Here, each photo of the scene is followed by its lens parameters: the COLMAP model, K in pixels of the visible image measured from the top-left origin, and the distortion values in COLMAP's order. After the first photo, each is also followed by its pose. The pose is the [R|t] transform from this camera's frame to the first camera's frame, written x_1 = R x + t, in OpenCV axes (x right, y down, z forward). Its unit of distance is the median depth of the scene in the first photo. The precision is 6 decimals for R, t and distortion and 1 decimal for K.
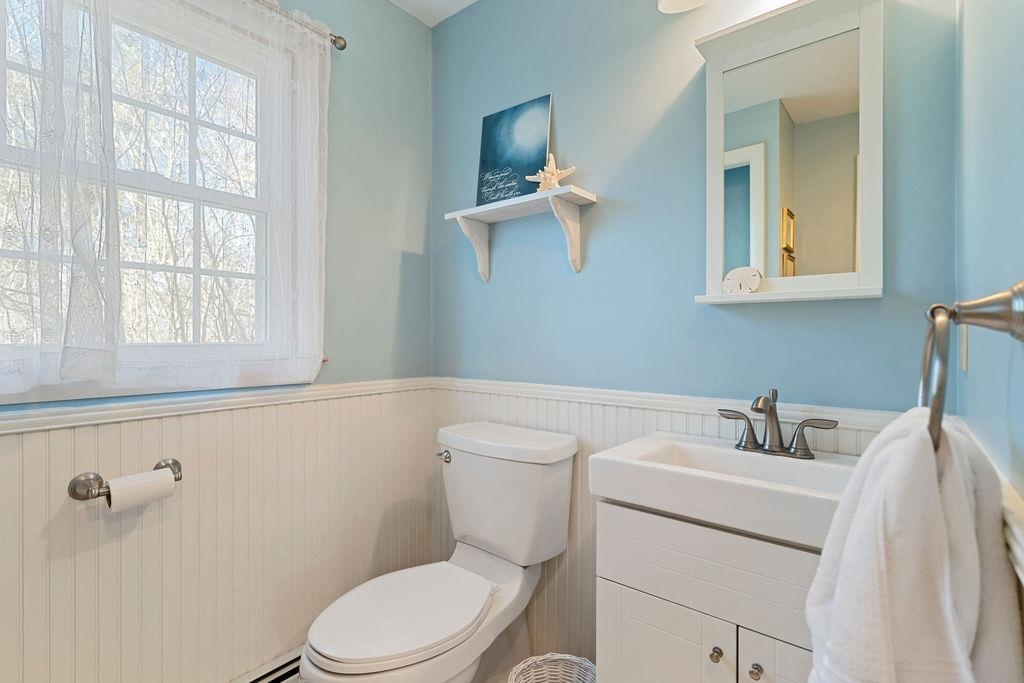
lens RADIAL K [[488.7, 0, 510.2], [0, 488.7, 334.5], [0, 0, 1]] dist [0.002328, 0.000114]
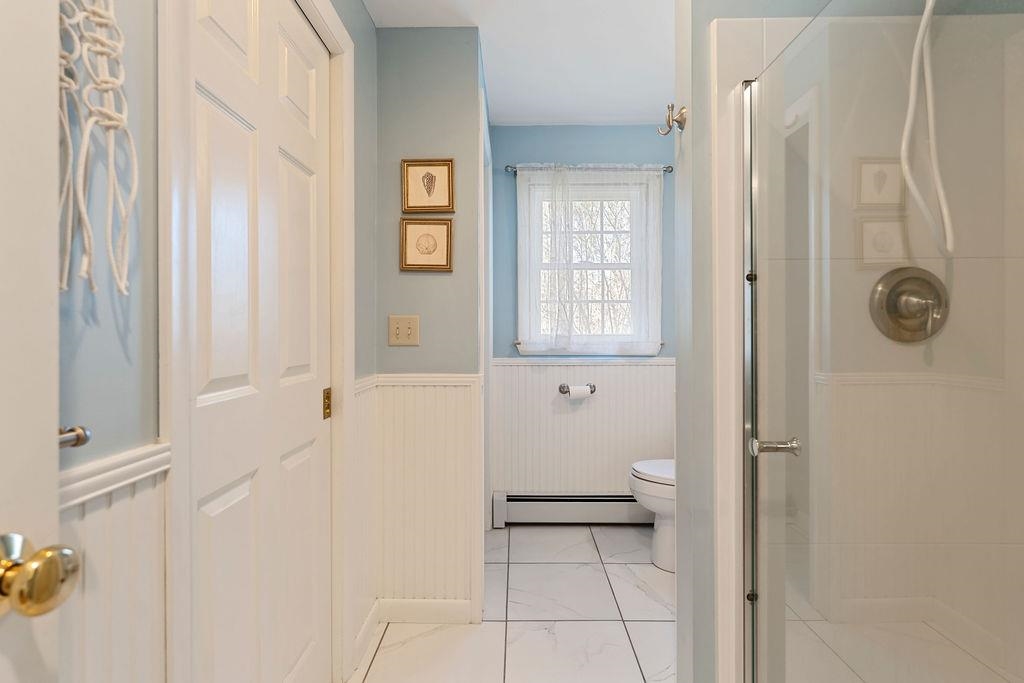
lens RADIAL K [[488.7, 0, 511.7], [0, 488.7, 335.1], [0, 0, 1]] dist [0.002328, 0.000114]
pose [[0.626227, 0.000412, -0.779640, 0.933799], [0.005459, 0.999973, 0.004913, 0.009599], [0.779621, -0.007333, 0.626208, -0.797618]]
